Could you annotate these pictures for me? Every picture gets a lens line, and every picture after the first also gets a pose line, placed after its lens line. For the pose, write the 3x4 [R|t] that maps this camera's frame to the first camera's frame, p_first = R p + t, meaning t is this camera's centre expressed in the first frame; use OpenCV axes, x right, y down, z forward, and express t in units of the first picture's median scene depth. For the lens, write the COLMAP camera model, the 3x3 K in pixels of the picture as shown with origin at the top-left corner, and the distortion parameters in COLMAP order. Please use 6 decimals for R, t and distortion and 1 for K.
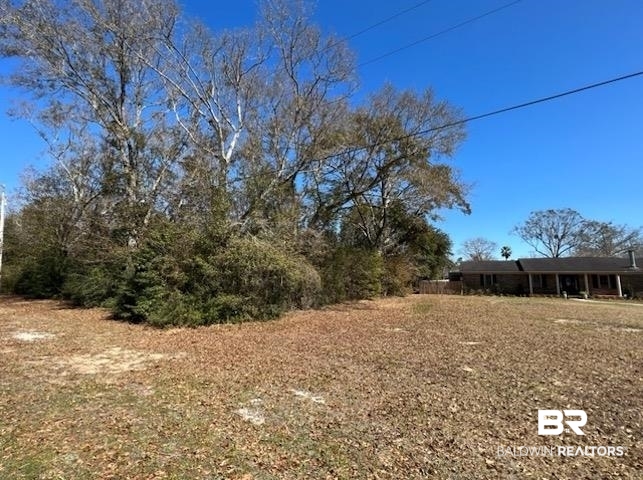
lens RADIAL K [[259.0, 0, 321.3], [0, 259.0, 236.2], [0, 0, 1]] dist [0.000928, 0.000128]
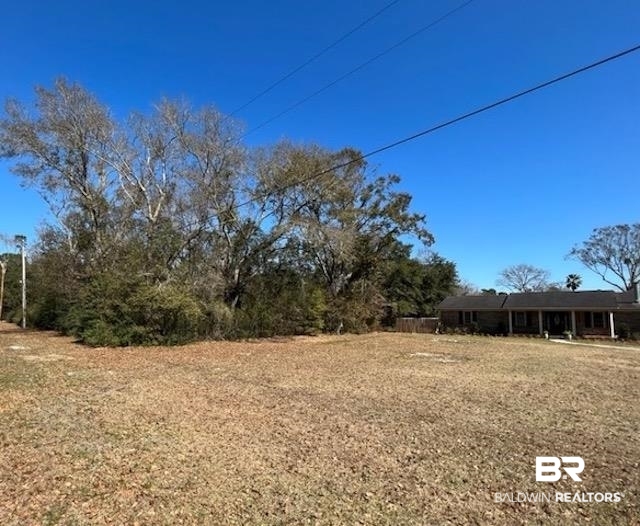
lens RADIAL K [[338.4, 0, 320.2], [0, 338.4, 265.2], [0, 0, 1]] dist [0.001197, -0.000458]
pose [[0.977582, -0.027638, -0.208731, 0.457490], [0.030308, 0.999495, 0.009601, -0.041105], [0.208360, -0.015712, 0.977926, -0.265745]]
